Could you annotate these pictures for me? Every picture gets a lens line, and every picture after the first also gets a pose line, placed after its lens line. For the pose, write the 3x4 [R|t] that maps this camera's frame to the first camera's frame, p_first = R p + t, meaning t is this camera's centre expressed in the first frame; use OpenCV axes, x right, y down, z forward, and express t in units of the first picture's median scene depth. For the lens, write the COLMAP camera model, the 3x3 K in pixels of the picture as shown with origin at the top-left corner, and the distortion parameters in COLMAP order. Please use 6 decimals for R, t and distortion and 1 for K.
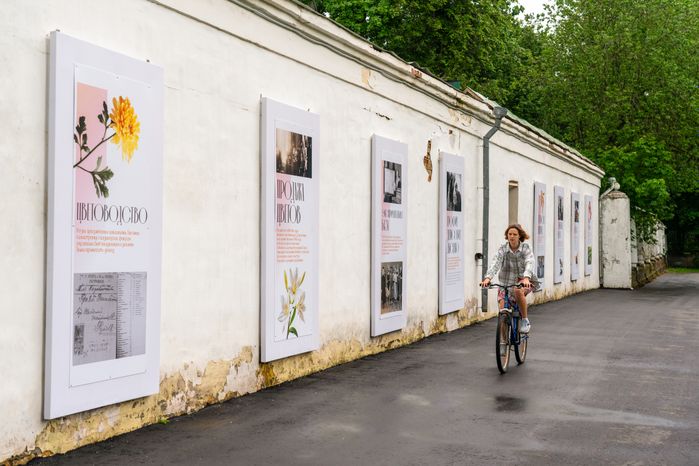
lens RADIAL K [[1018.1, 0, 349.5], [0, 1018.1, 233.0], [0, 0, 1]] dist [0.024322, 0.044370]
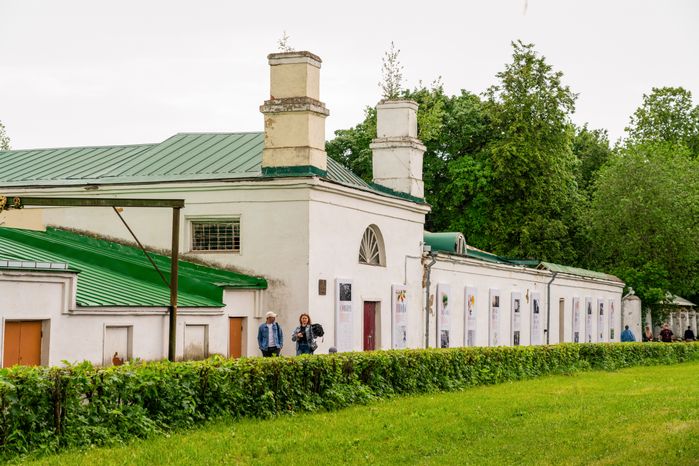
lens RADIAL K [[1401.7, 0, 349.5], [0, 1401.7, 233.0], [0, 0, 1]] dist [0.007421, 0.065593]
pose [[0.999695, 0.010444, -0.022382, -0.174950], [-0.011677, 0.998380, -0.055686, -0.012230], [0.021764, 0.055931, 0.998197, -1.536262]]
